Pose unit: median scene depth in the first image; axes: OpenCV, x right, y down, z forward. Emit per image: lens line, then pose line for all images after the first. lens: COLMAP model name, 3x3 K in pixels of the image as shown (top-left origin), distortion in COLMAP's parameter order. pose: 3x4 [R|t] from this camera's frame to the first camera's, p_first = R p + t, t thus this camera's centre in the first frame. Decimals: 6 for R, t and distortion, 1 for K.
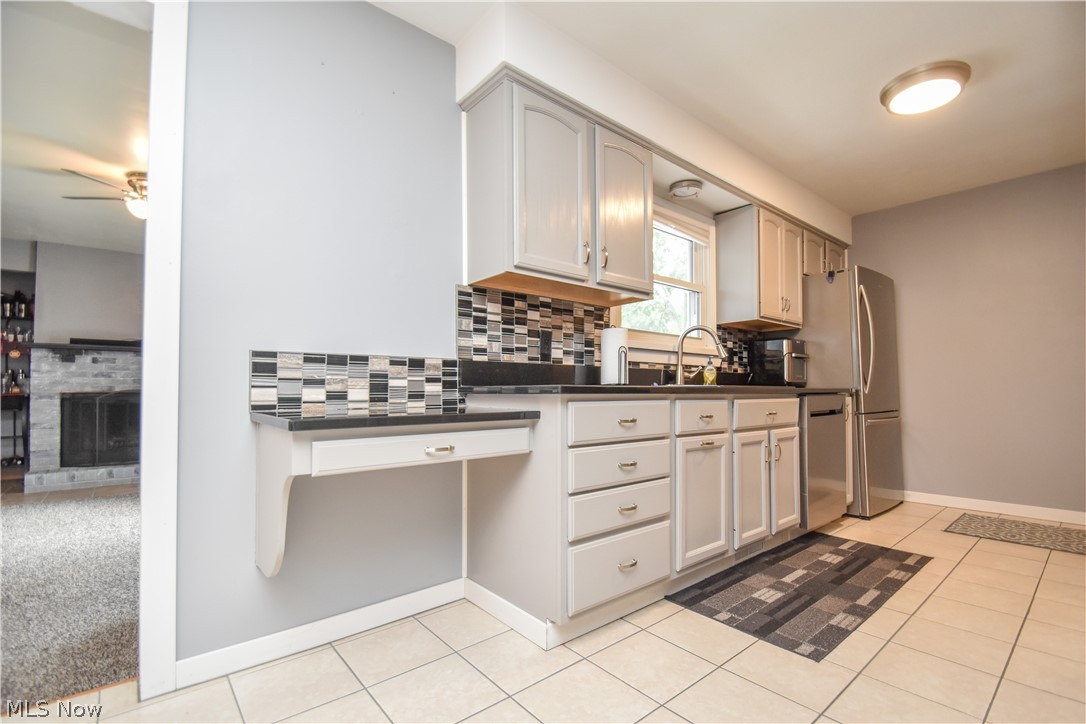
lens RADIAL K [[485.0, 0, 543.7], [0, 485.0, 381.1], [0, 0, 1]] dist [0.018496, -0.016611]
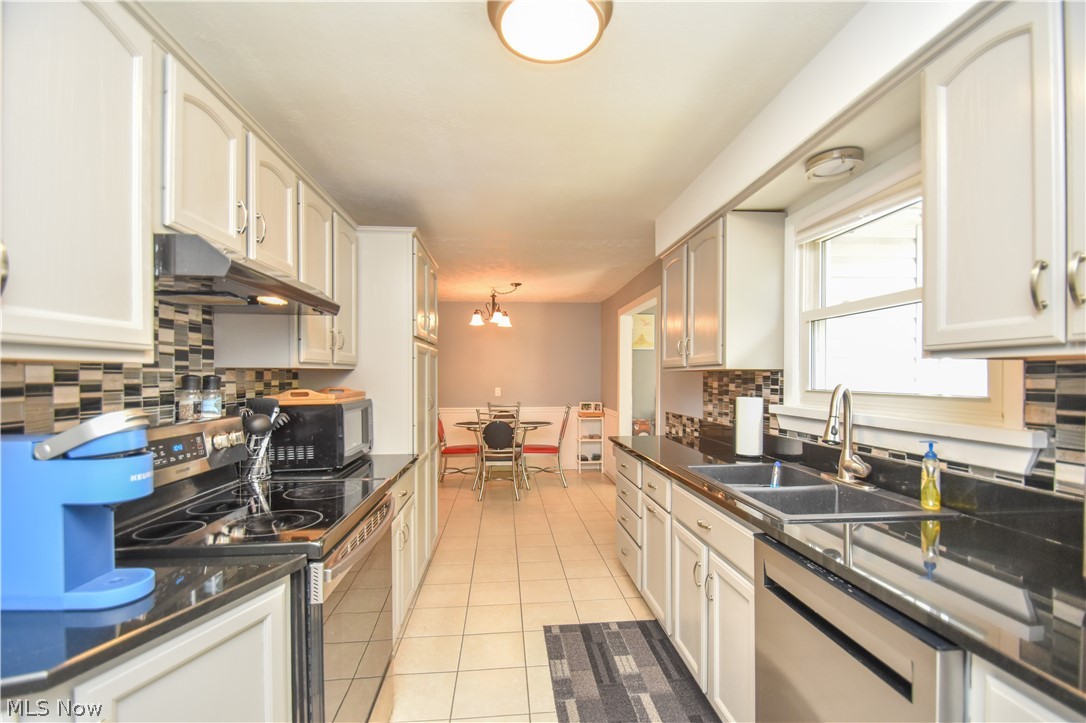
lens RADIAL K [[485.0, 0, 543.7], [0, 485.0, 380.6], [0, 0, 1]] dist [0.018496, -0.016611]
pose [[-0.578258, 0.005533, -0.815836, 1.331089], [0.015505, 0.999871, -0.004209, -0.160498], [0.815707, -0.015083, -0.578269, 1.383588]]
